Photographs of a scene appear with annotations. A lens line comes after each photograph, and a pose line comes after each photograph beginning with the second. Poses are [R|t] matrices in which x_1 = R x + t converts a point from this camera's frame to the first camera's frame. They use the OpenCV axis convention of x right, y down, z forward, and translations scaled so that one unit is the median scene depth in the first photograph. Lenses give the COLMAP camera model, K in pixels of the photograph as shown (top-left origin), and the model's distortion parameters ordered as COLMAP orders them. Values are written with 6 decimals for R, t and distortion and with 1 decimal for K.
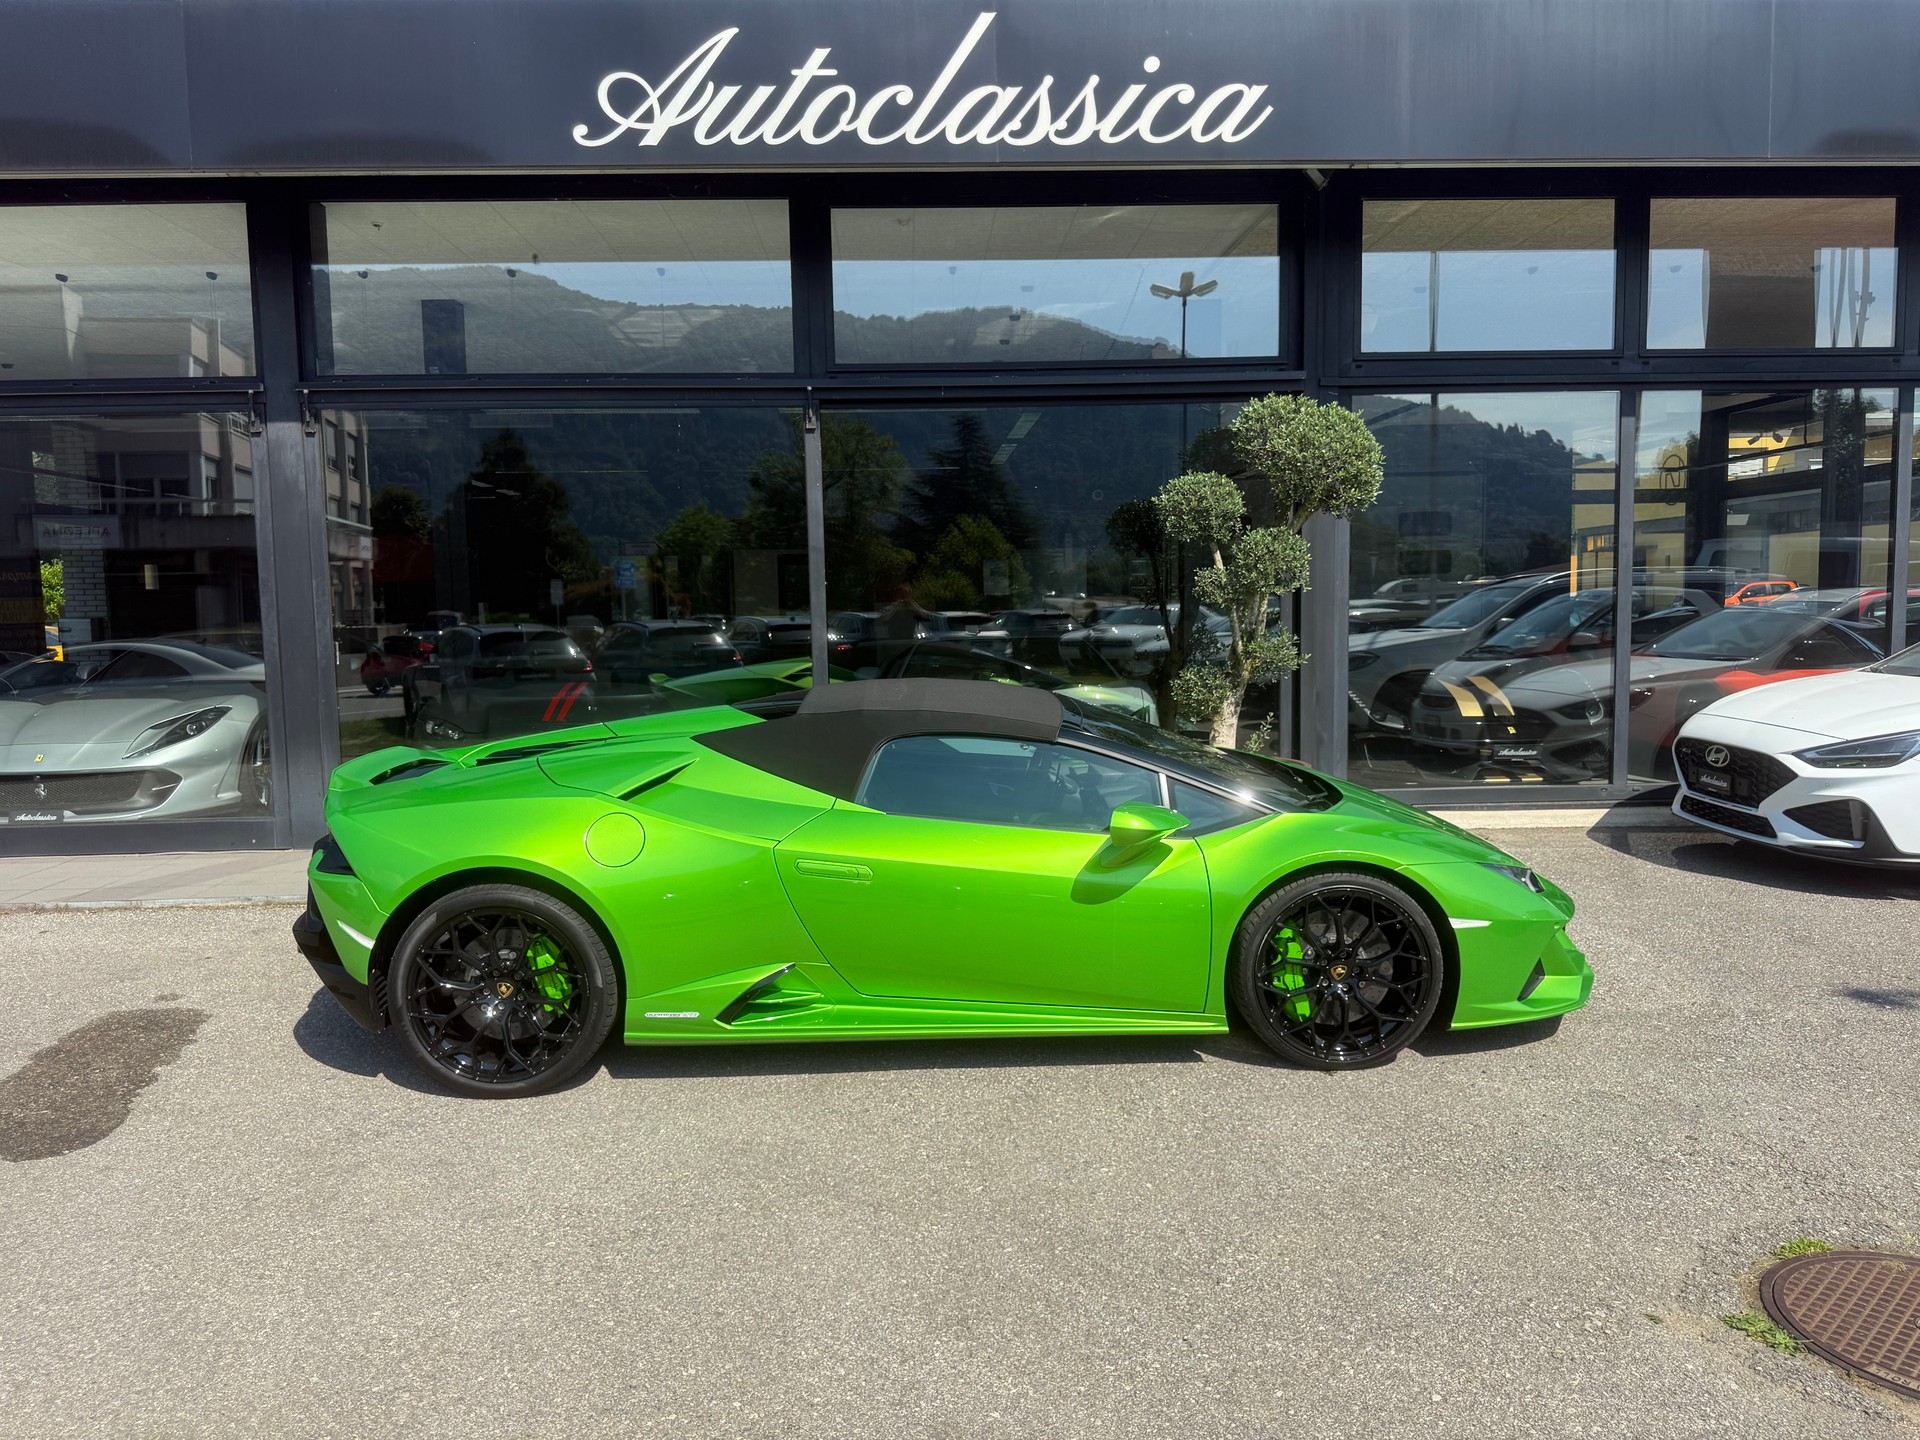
lens RADIAL K [[1361.3, 0, 959.4], [0, 1361.3, 750.0], [0, 0, 1]] dist [-0.004668, -0.003514]
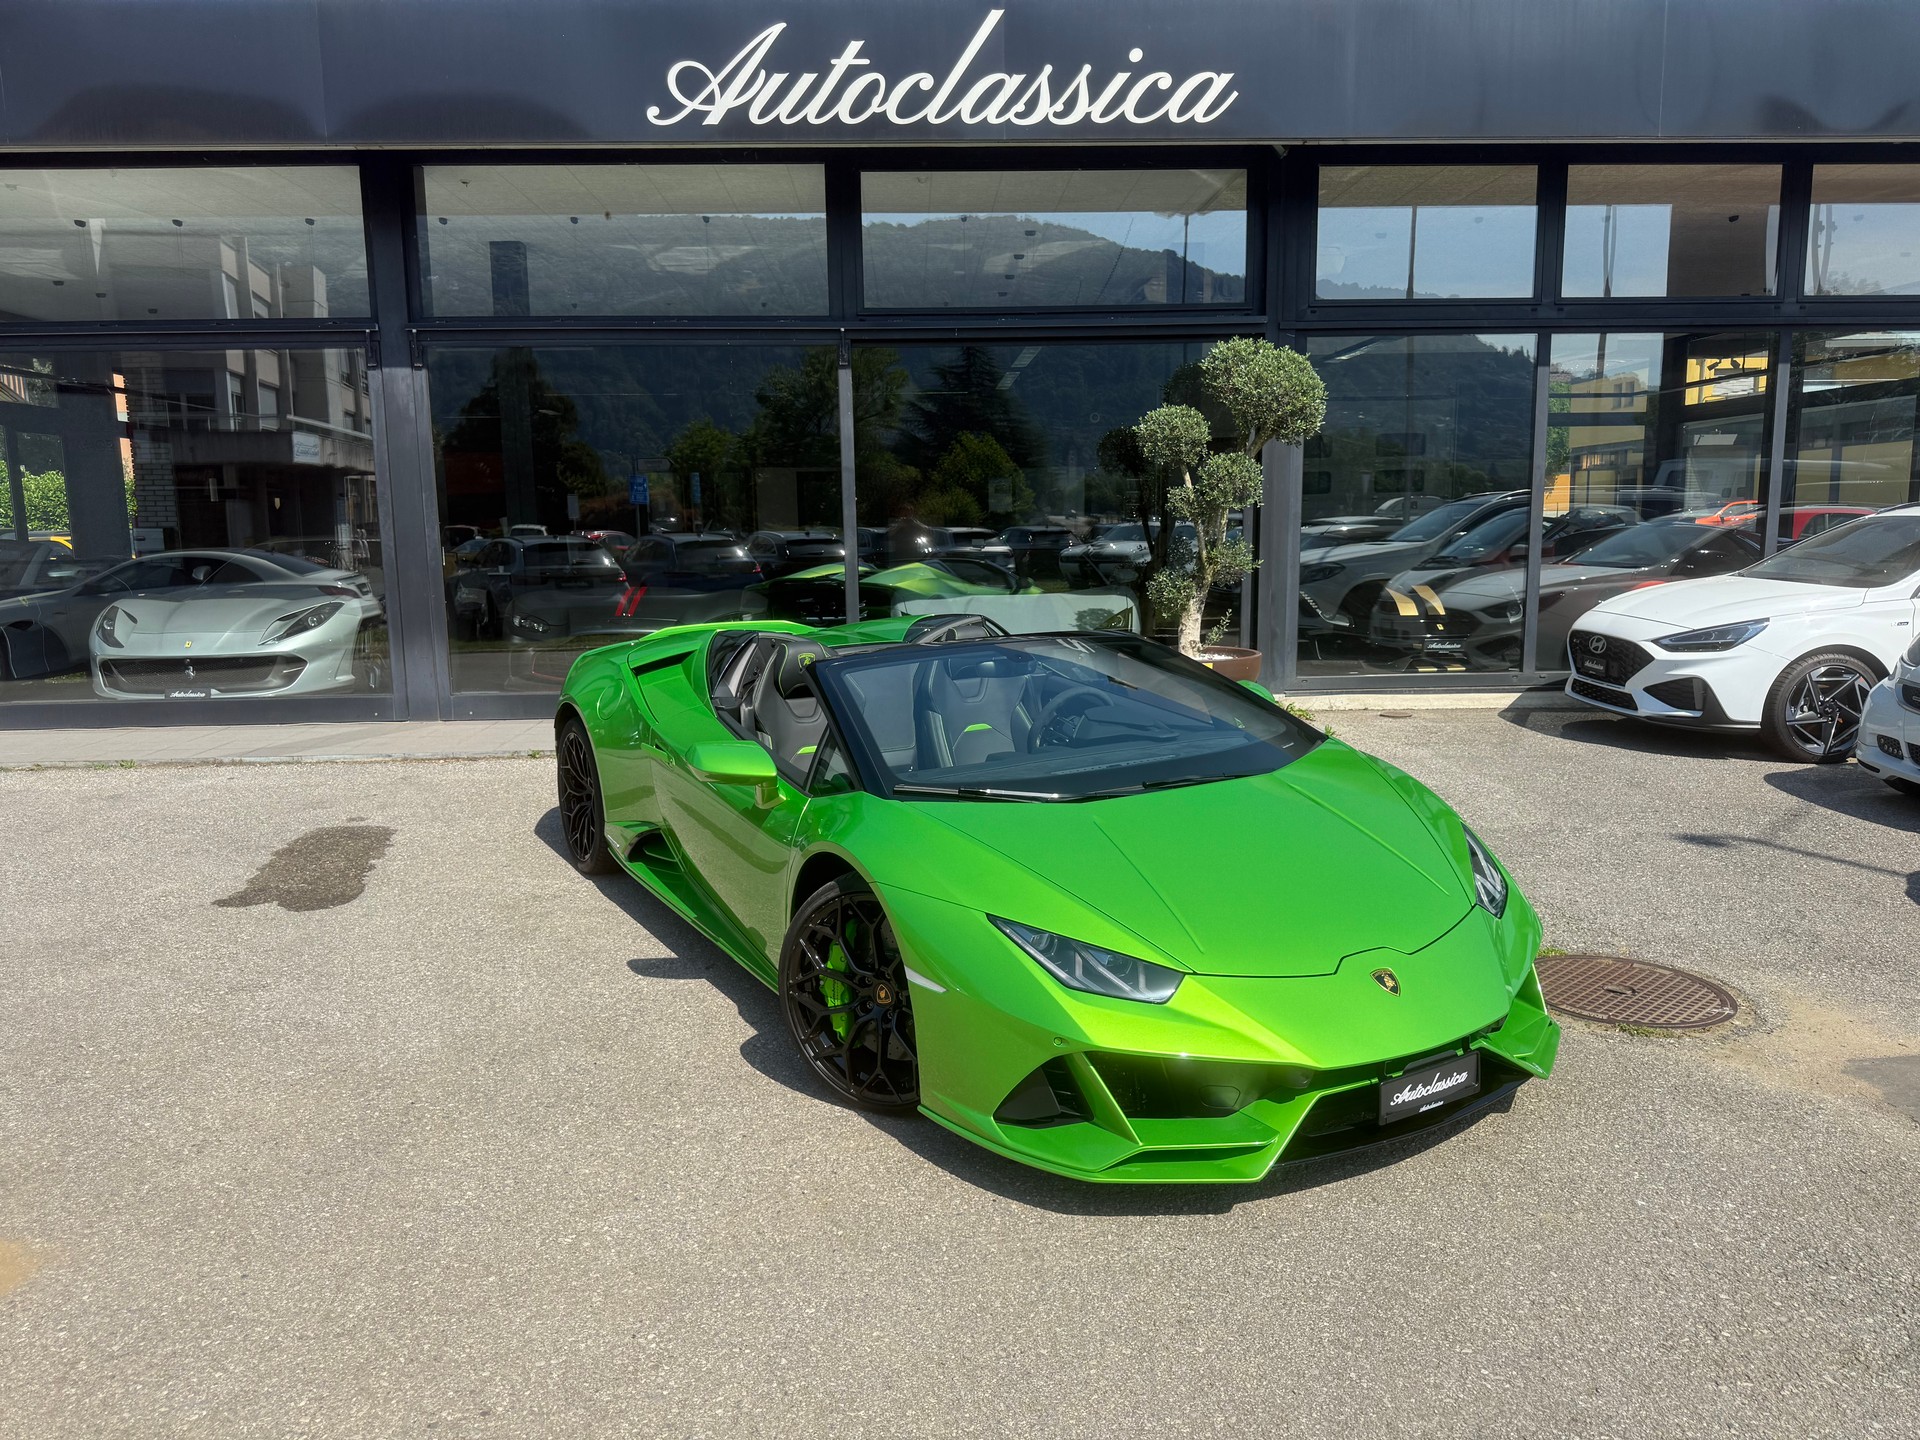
lens RADIAL K [[1366.4, 0, 961.6], [0, 1366.4, 748.1], [0, 0, 1]] dist [0.052499, -0.108393]
pose [[0.999992, 0.004026, 0.000644, -0.007728], [-0.004056, 0.998377, 0.056807, 0.027805], [-0.000414, -0.056809, 0.998385, -0.215050]]
